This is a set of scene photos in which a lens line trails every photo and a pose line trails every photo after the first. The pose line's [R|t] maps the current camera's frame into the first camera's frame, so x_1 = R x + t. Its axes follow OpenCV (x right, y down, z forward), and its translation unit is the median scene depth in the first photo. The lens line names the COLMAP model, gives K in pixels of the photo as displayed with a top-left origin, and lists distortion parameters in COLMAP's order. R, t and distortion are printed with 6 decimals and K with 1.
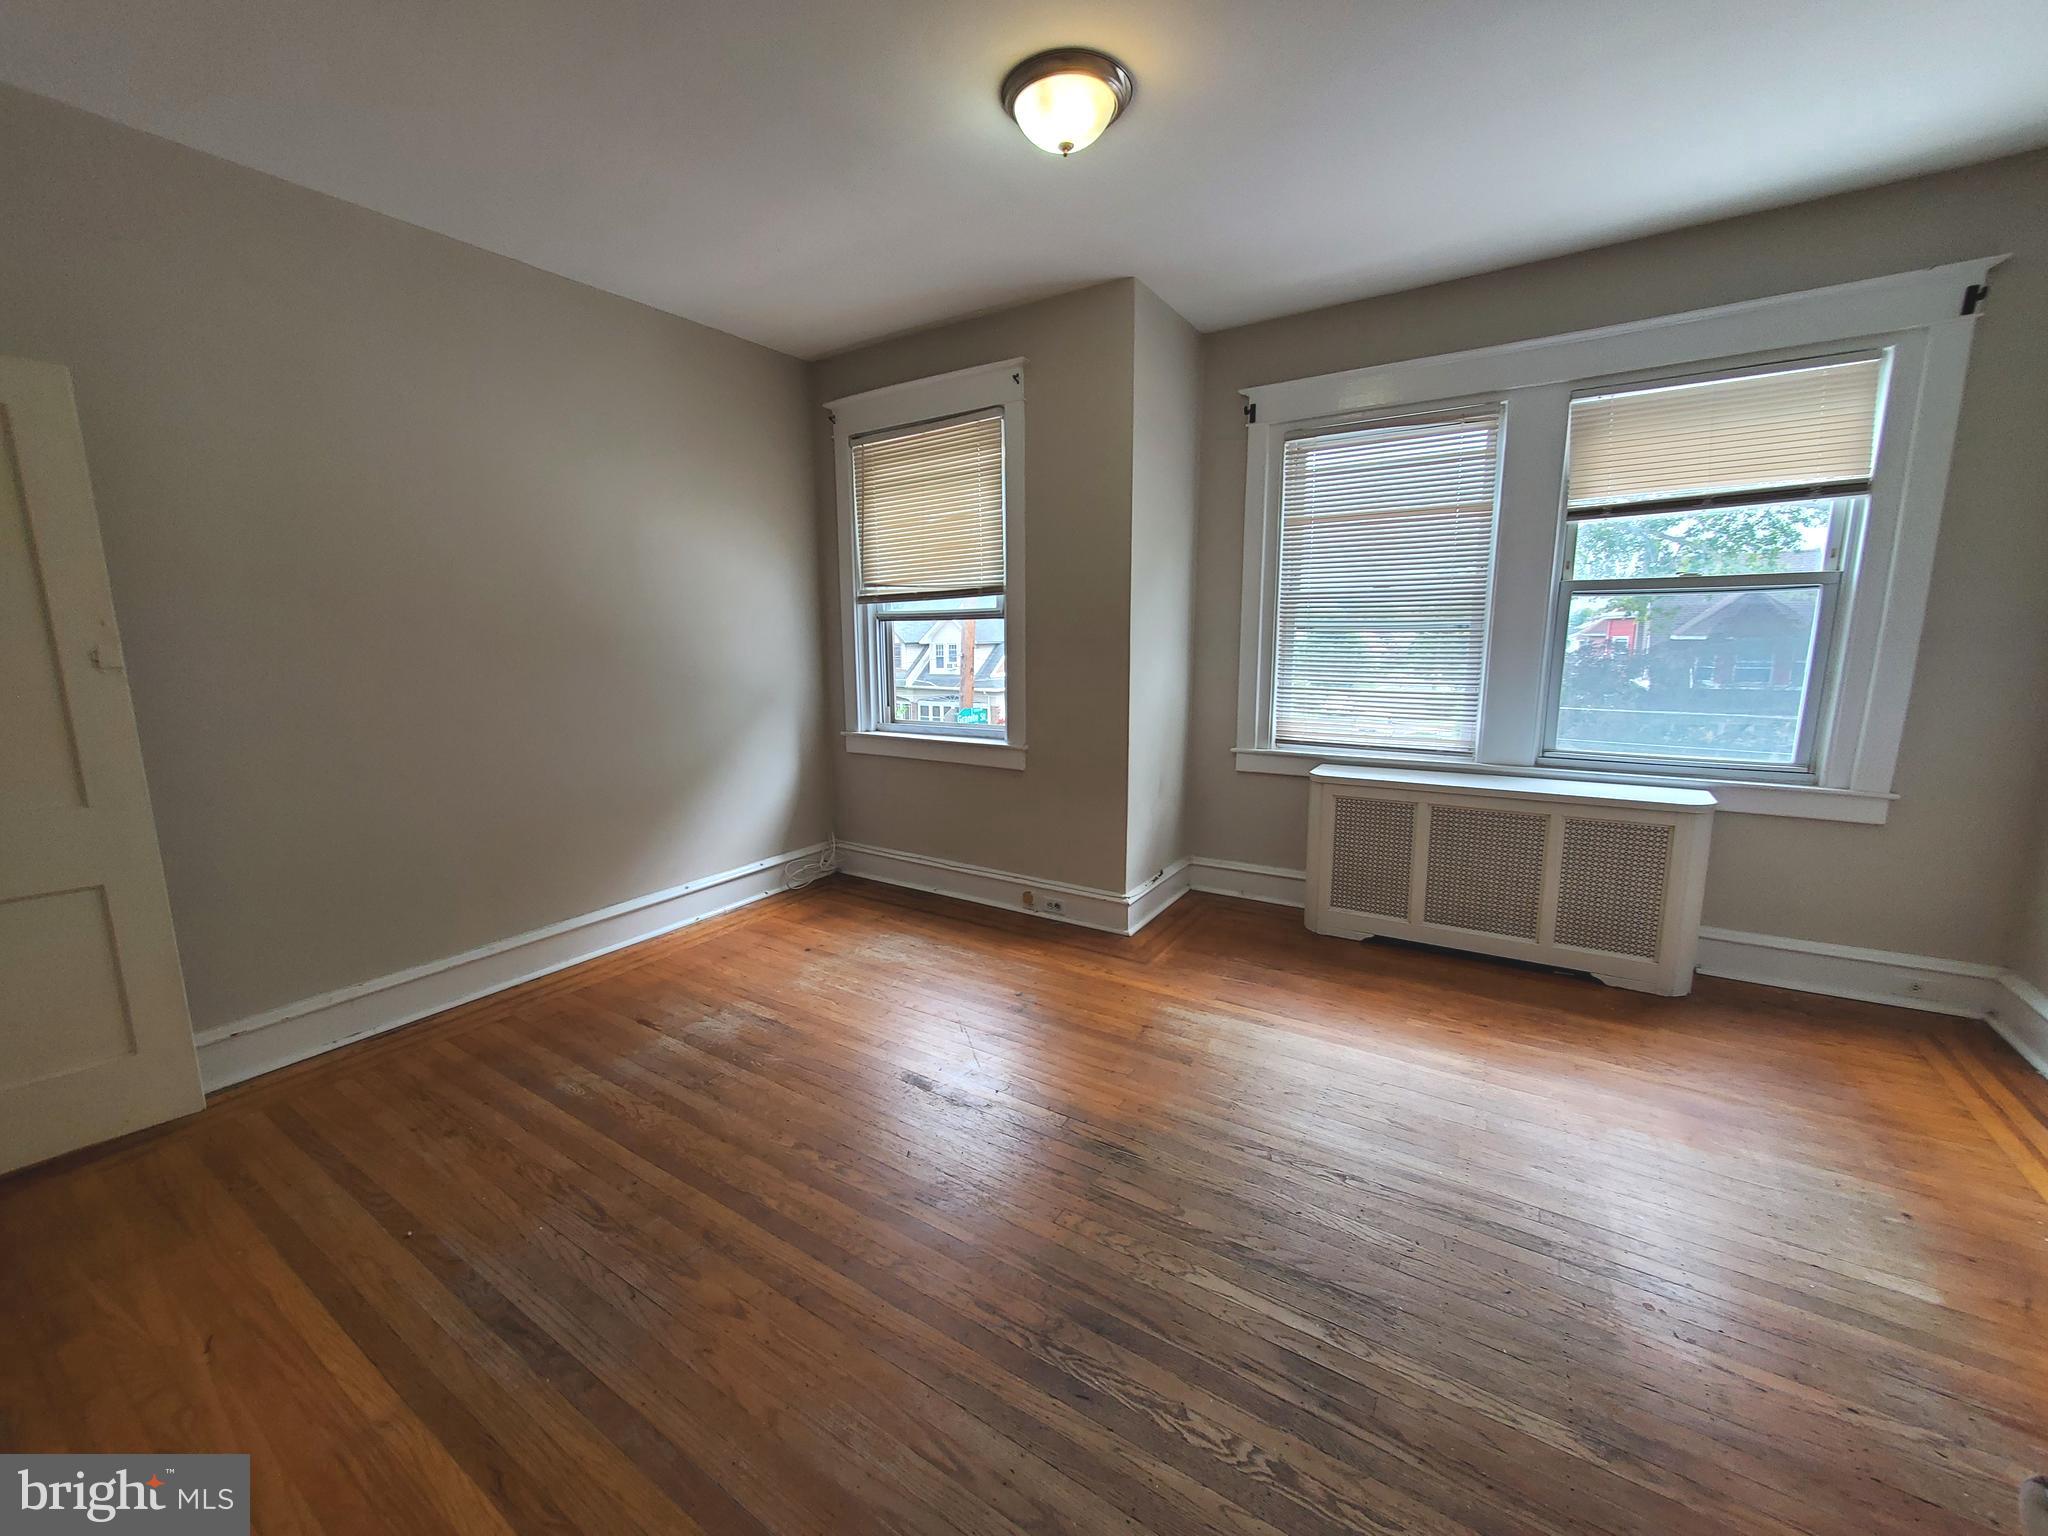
lens RADIAL K [[814.7, 0, 1020.2], [0, 814.7, 762.8], [0, 0, 1]] dist [0.004388, 0.000324]
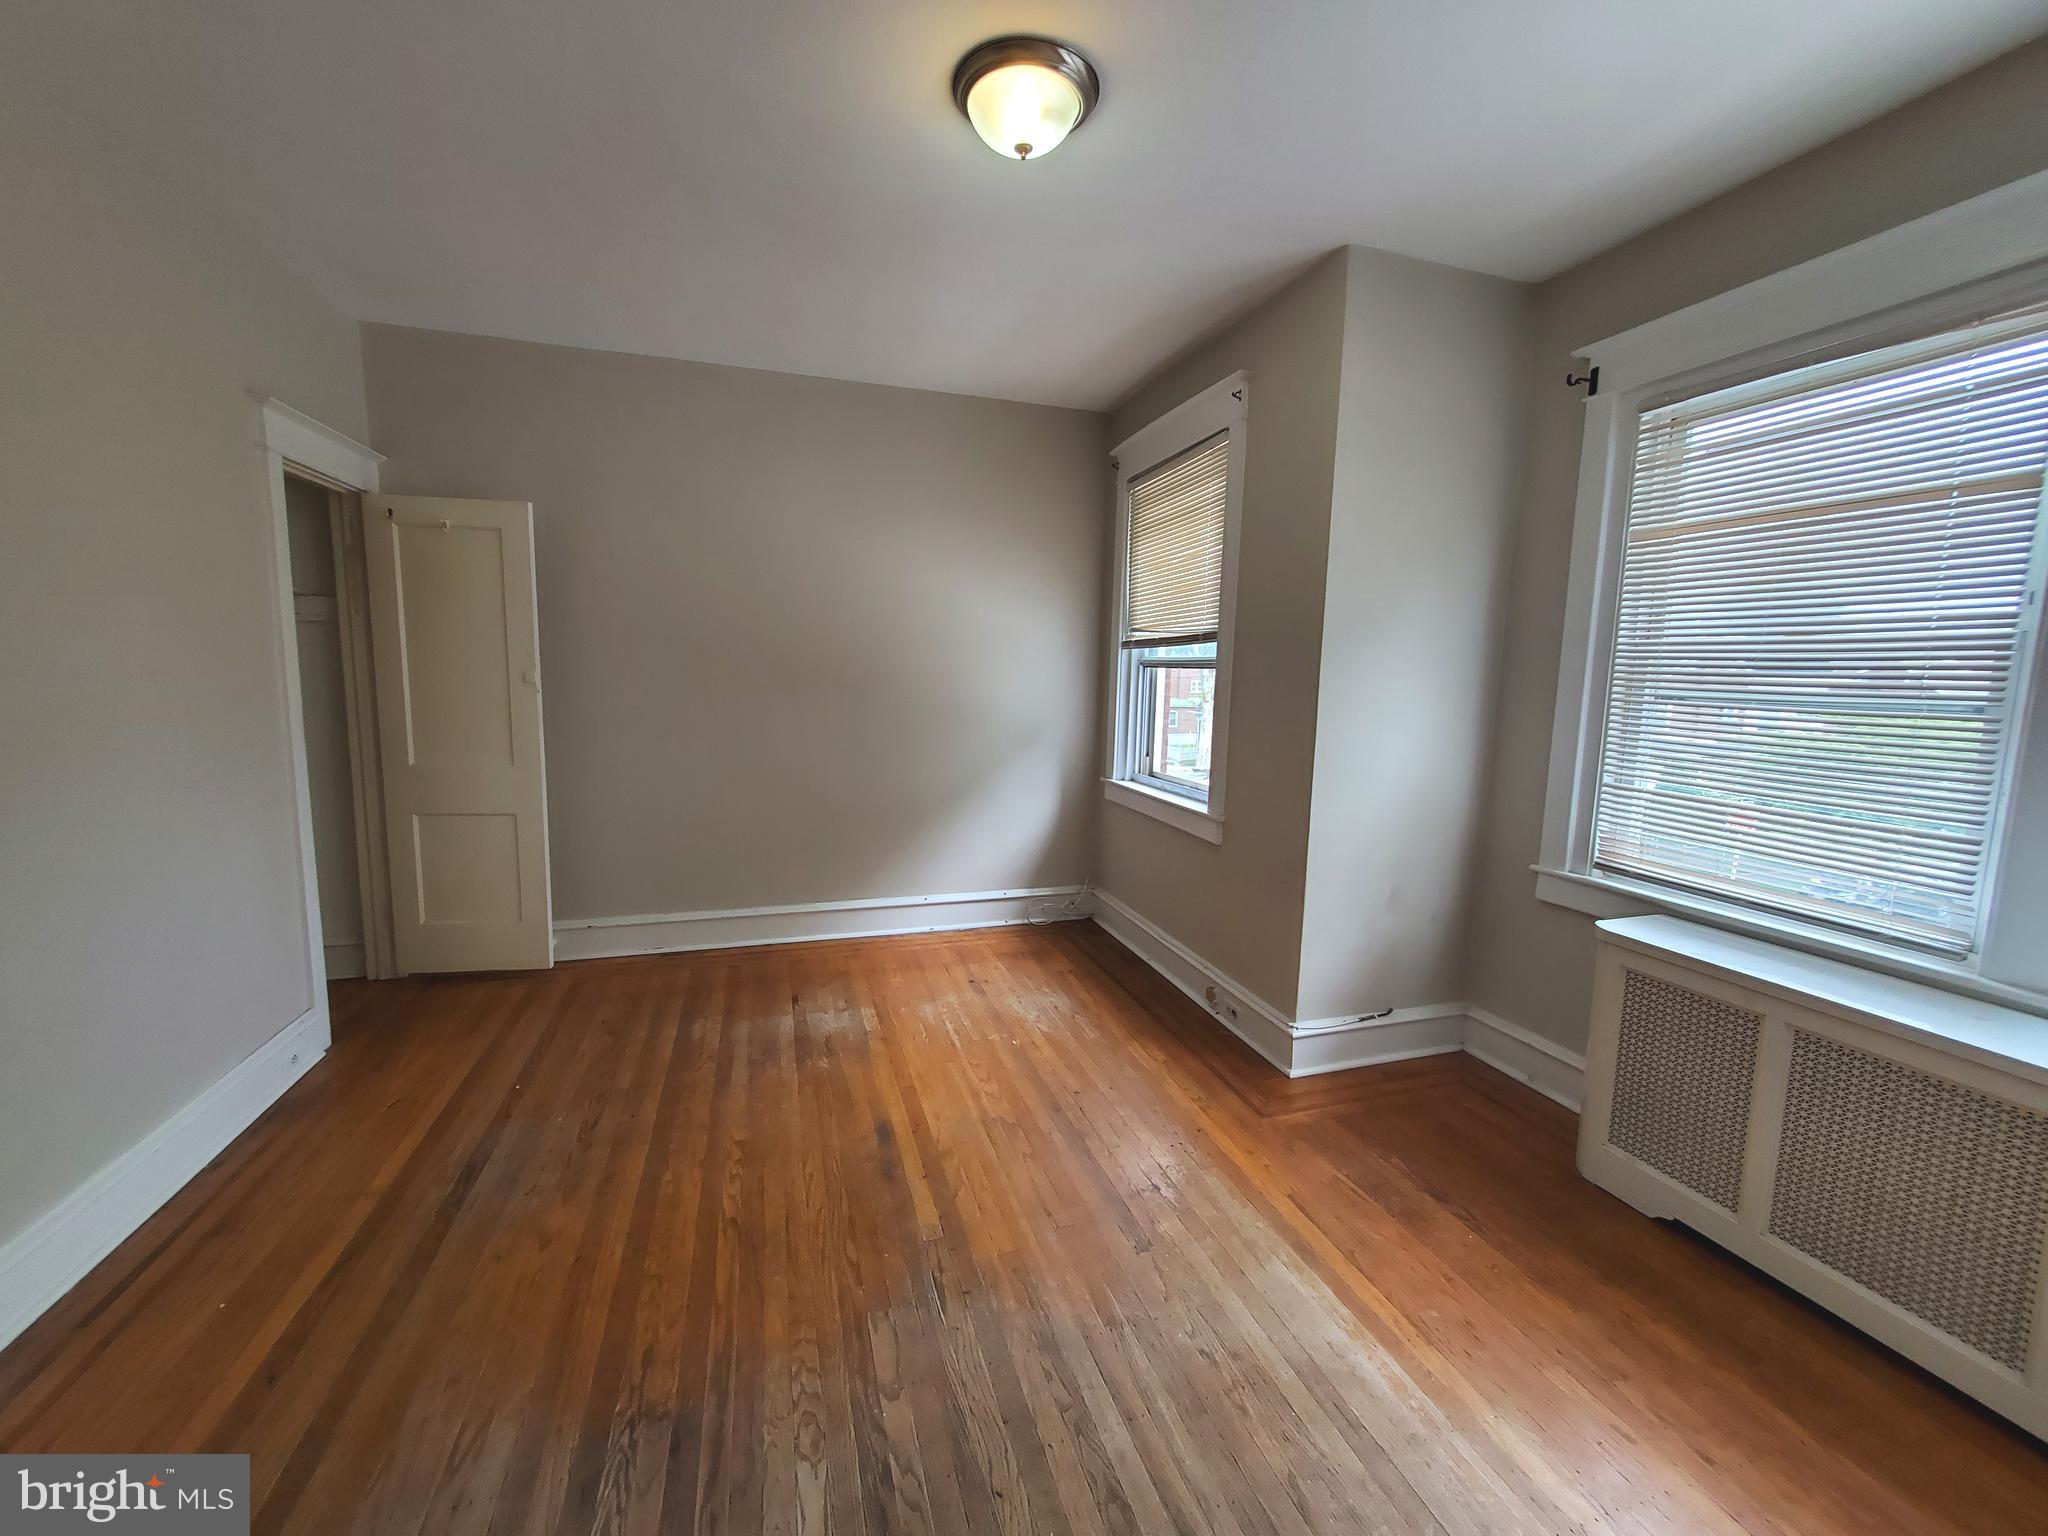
lens RADIAL K [[814.7, 0, 1024.0], [0, 814.7, 765.0], [0, 0, 1]] dist [0.004388, 0.000324]
pose [[0.770484, 0.104546, -0.628828, 0.381610], [-0.134201, 0.990954, 0.000320, -0.047545], [0.623173, 0.084143, 0.777545, 0.202014]]
